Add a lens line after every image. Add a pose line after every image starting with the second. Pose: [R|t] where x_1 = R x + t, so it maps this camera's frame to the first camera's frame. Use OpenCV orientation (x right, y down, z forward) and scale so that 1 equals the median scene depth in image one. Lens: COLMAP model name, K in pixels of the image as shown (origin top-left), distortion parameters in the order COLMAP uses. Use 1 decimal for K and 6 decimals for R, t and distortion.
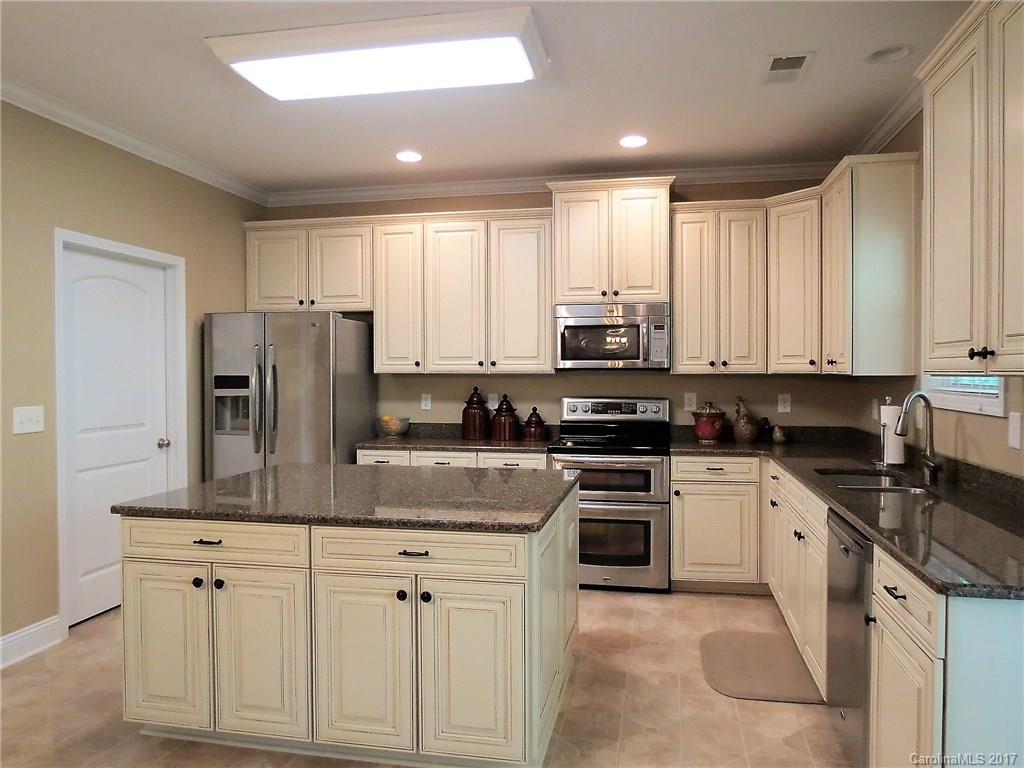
lens RADIAL K [[733.9, 0, 515.8], [0, 733.9, 384.0], [0, 0, 1]] dist [-0.025641, 0.000657]
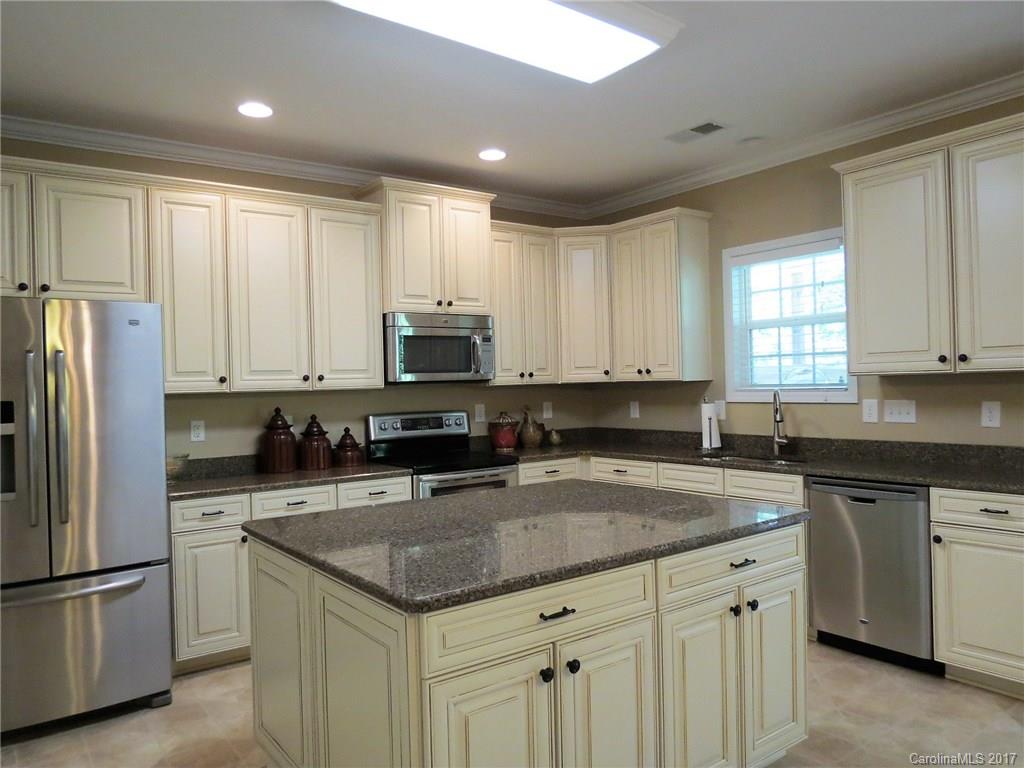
lens RADIAL K [[733.9, 0, 515.8], [0, 733.9, 384.0], [0, 0, 1]] dist [-0.025641, 0.000657]
pose [[0.671395, -0.017418, 0.740895, -0.512122], [0.039797, 0.999129, -0.012575, -0.001652], [-0.740030, 0.037928, 0.671503, 0.278793]]
